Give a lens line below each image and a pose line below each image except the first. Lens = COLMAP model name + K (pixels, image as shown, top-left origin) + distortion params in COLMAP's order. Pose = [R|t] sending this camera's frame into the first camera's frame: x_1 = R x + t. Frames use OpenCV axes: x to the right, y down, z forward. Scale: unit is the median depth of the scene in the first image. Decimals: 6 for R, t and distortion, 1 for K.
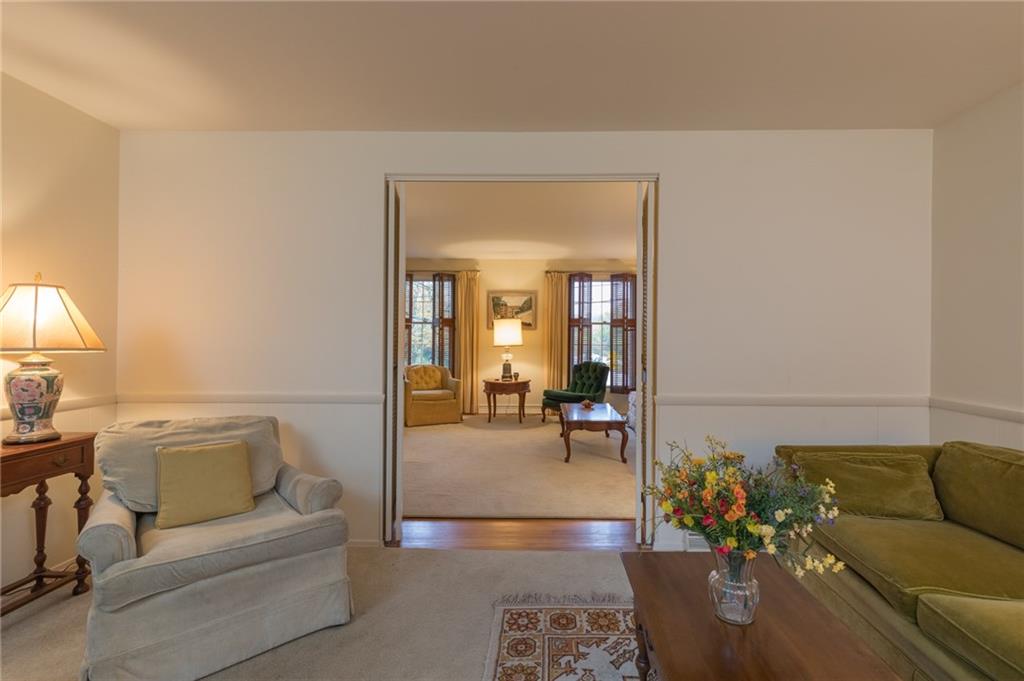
lens RADIAL K [[477.1, 0, 512.0], [0, 477.1, 340.5], [0, 0, 1]] dist [-0.000523, -0.000065]
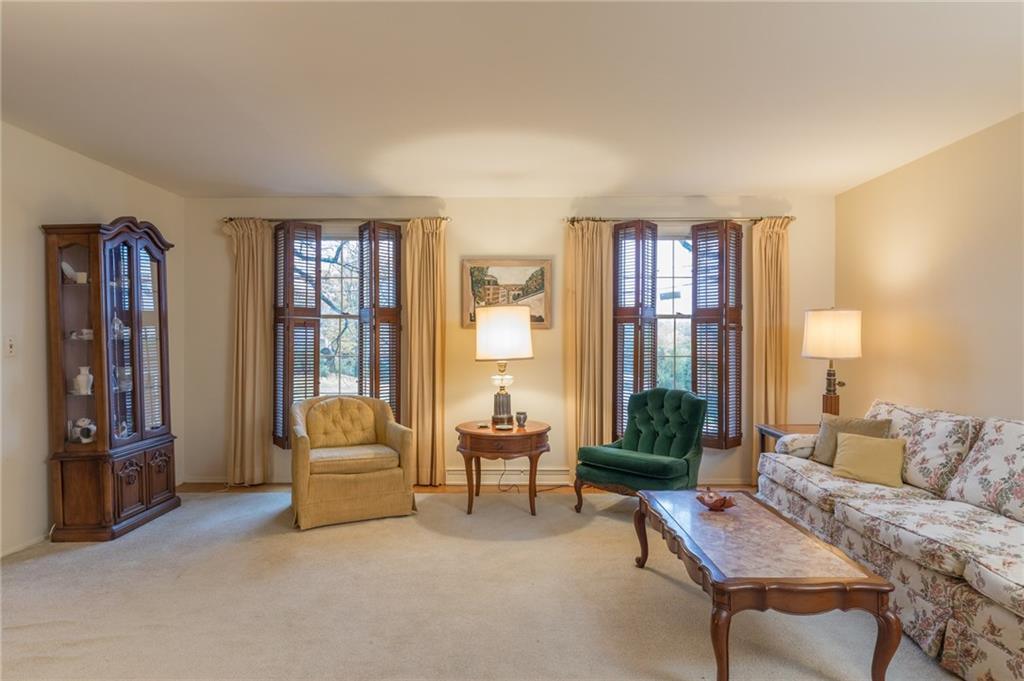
lens RADIAL K [[582.9, 0, 512.0], [0, 582.9, 340.5], [0, 0, 1]] dist [0.033953, 0.000295]
pose [[0.997990, -0.005128, 0.063166, -0.037956], [0.005216, 0.999986, -0.001232, -0.008609], [-0.063159, 0.001559, 0.998002, 0.353905]]
